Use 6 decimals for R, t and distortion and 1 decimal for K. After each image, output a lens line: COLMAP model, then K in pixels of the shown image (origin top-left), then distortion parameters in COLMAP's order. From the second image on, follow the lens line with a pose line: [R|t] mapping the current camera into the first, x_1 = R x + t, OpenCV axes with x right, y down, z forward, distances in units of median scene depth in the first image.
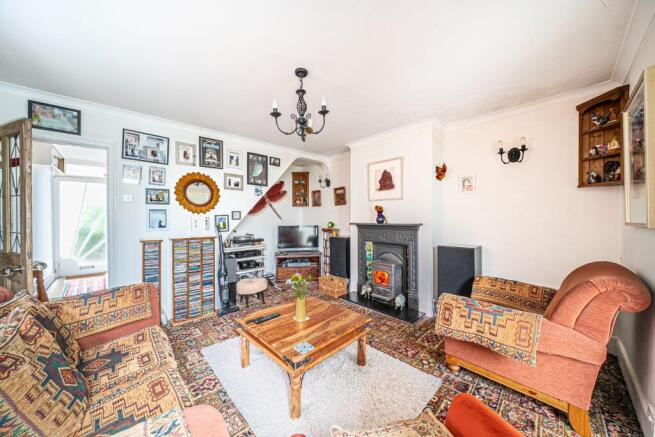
lens RADIAL K [[233.9, 0, 327.5], [0, 233.9, 218.5], [0, 0, 1]] dist [0.000009, -0.000007]
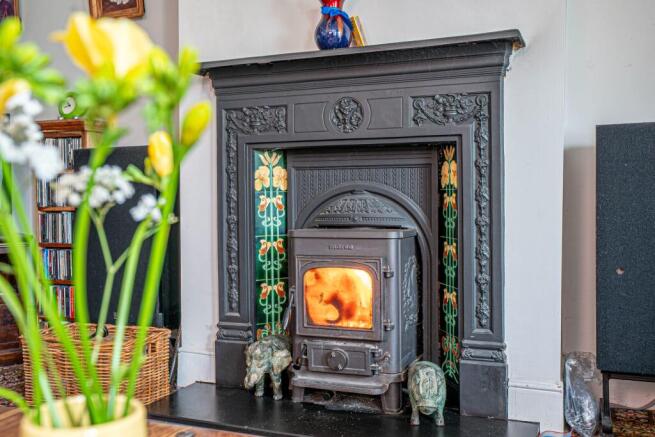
lens RADIAL K [[681.8, 0, 347.3], [0, 681.8, 216.9], [0, 0, 1]] dist [-0.007668, -0.002105]
pose [[0.913870, -0.032894, 0.404672, -0.023346], [0.010543, 0.998299, 0.057336, 0.138901], [-0.405870, -0.048131, 0.912663, 0.409453]]
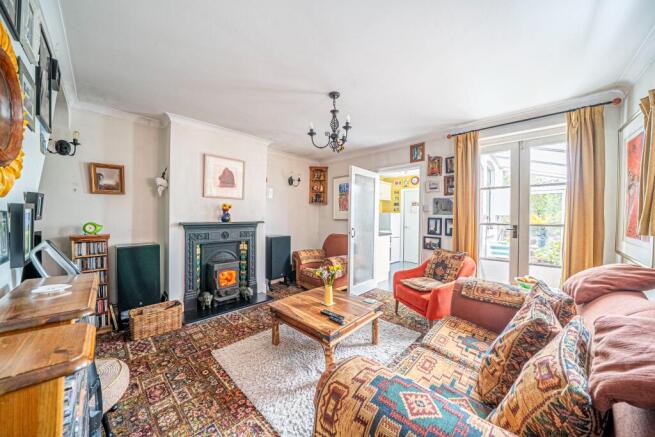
lens RADIAL K [[220.5, 0, 327.5], [0, 220.5, 218.5], [0, 0, 1]] dist [0.000388, 0.000016]
pose [[-0.017138, -0.001112, 0.999853, -0.688102], [0.004461, 0.999989, 0.001189, 0.007374], [-0.999843, 0.004481, -0.017133, 0.593942]]
